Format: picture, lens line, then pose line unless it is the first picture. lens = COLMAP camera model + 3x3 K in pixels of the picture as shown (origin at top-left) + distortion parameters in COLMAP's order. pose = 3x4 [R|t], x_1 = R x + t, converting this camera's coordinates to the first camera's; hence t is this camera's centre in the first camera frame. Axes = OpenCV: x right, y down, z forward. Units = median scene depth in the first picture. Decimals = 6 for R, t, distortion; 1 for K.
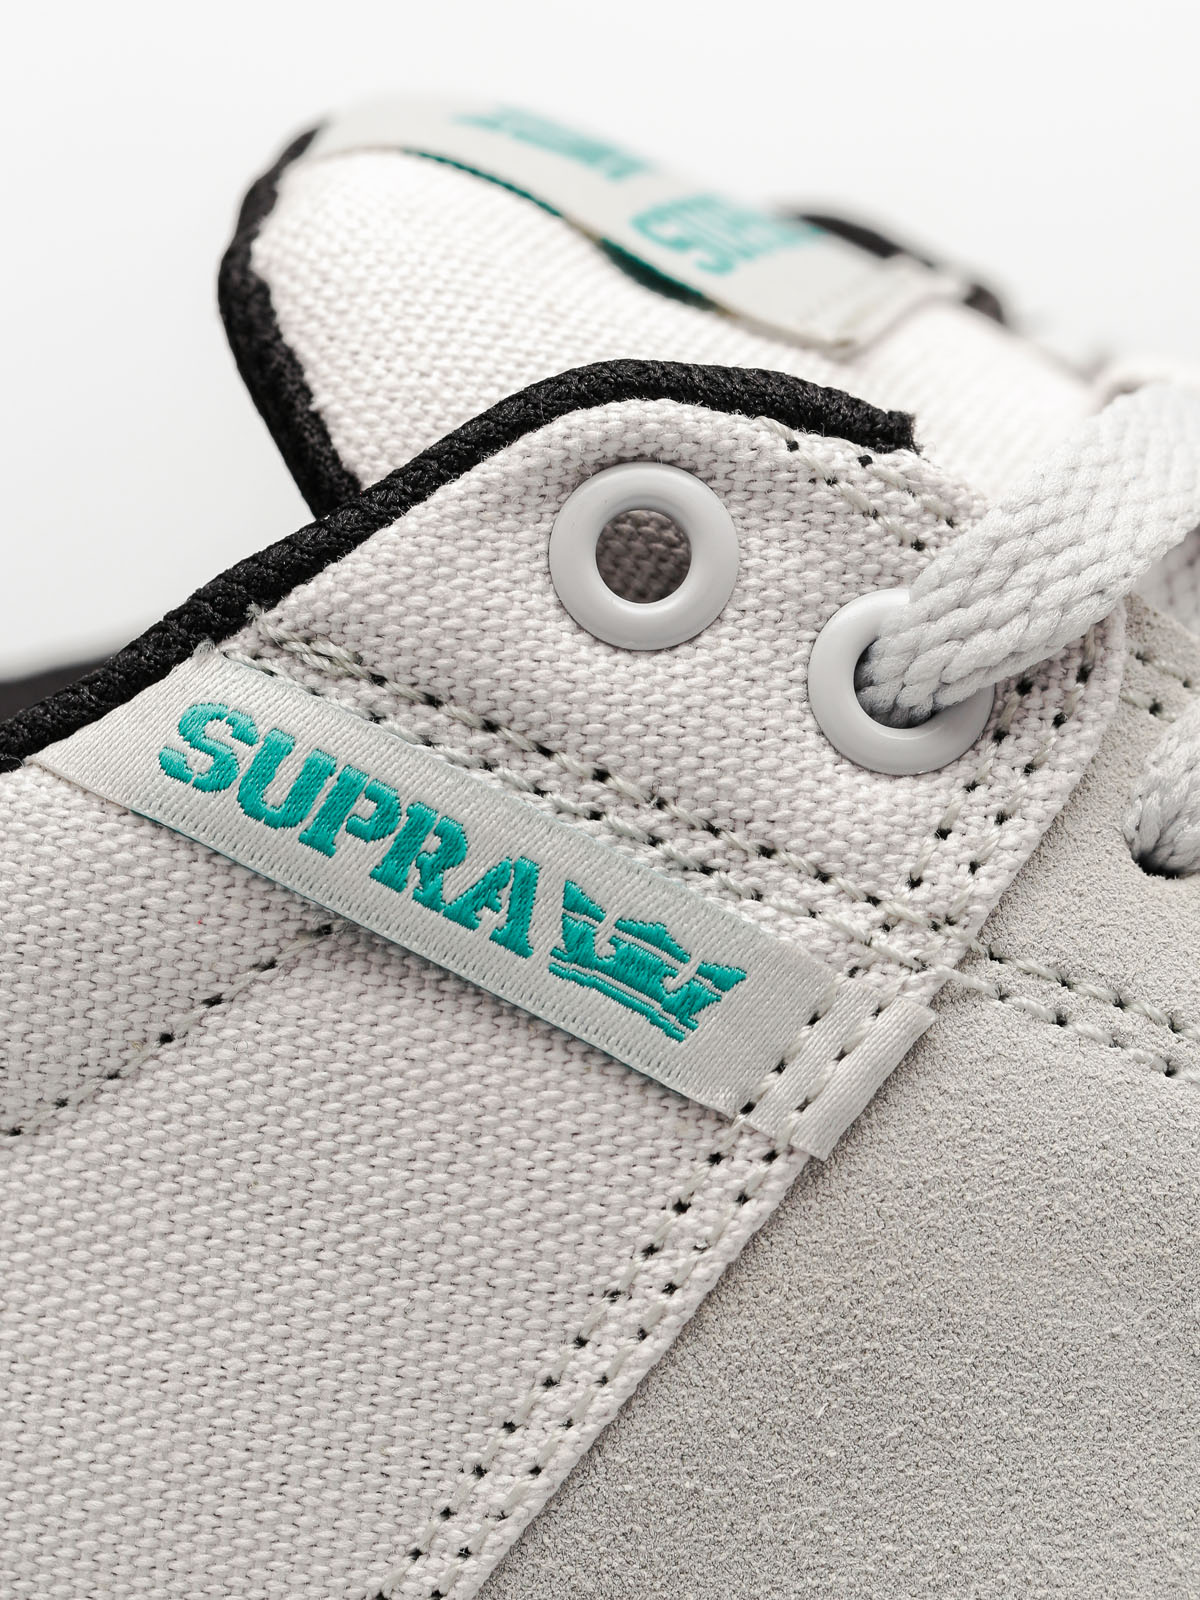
lens RADIAL K [[4480.0, 0, 599.9], [0, 4480.0, 802.8], [0, 0, 1]] dist [0.463600, 0.000000]
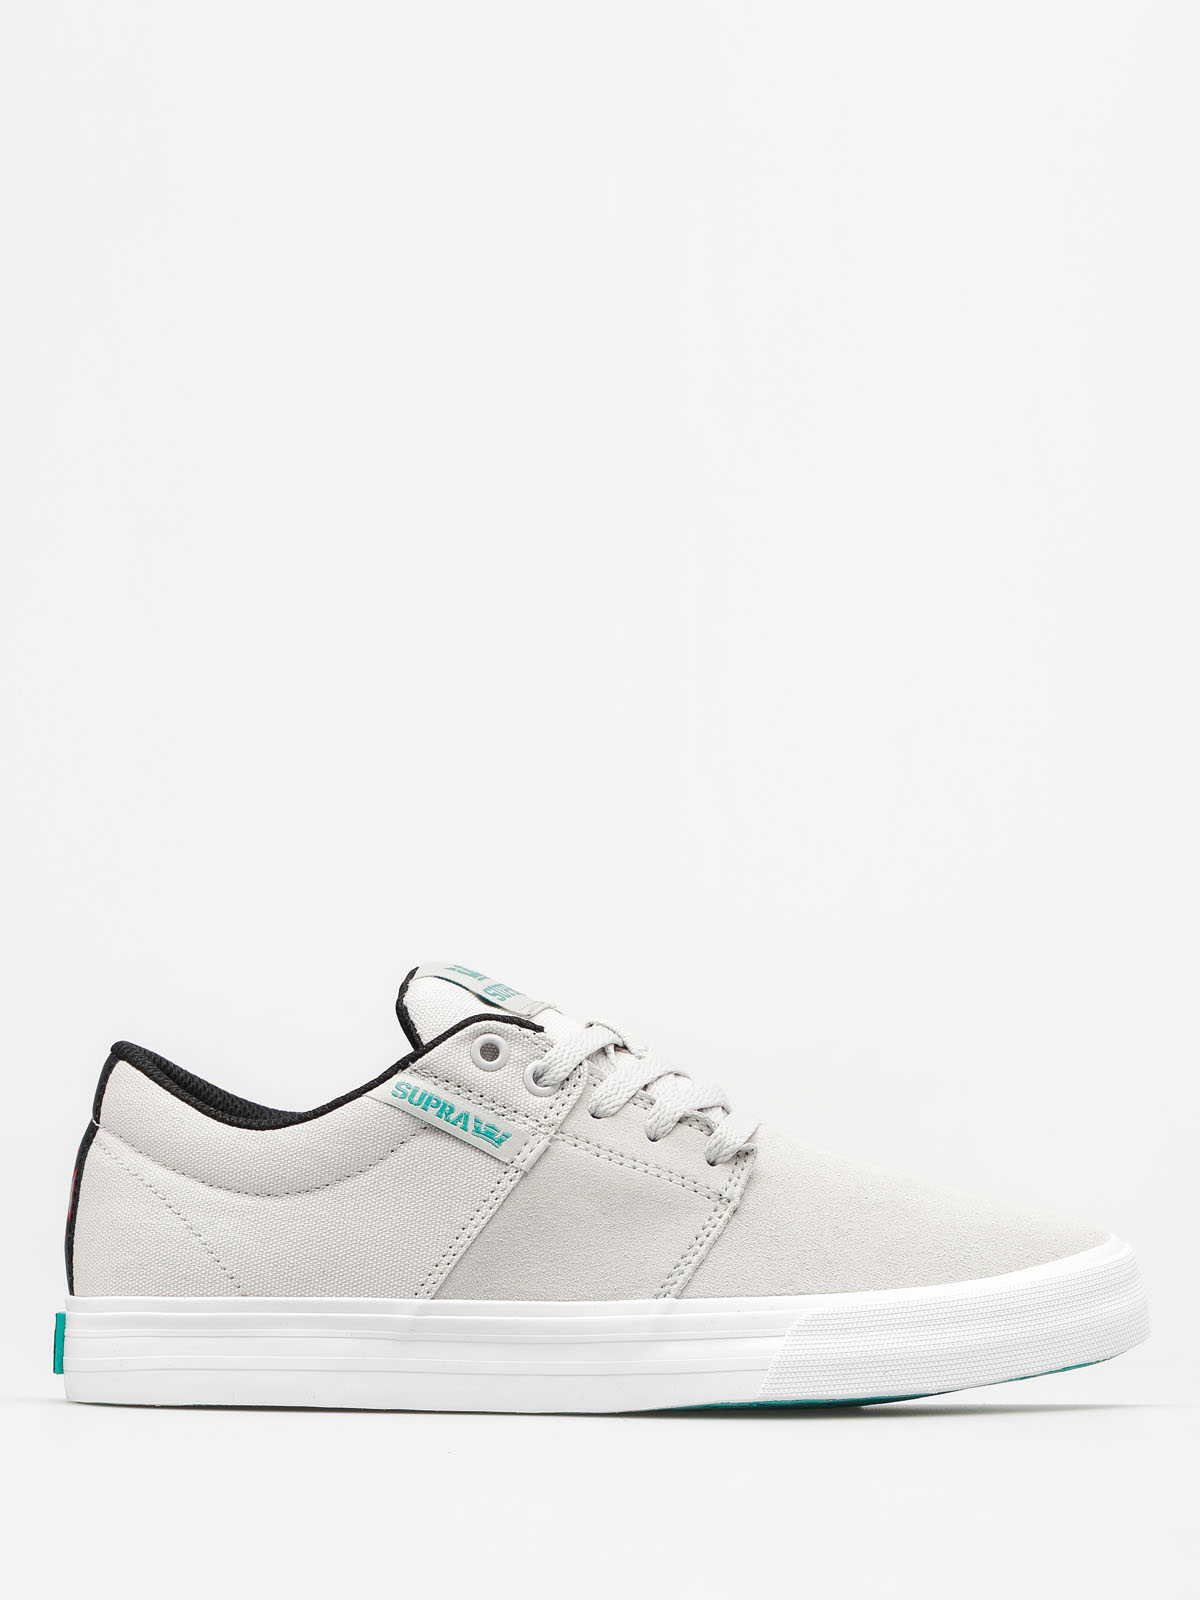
lens RADIAL K [[4480.0, 0, 599.9], [0, 4480.0, 800.0], [0, 0, 1]] dist [0.463600, 0.000000]
pose [[0.997194, 0.003269, 0.074793, -0.239105], [0.013019, 0.976251, -0.216252, 0.741408], [-0.073723, 0.216619, 0.973469, -3.857985]]
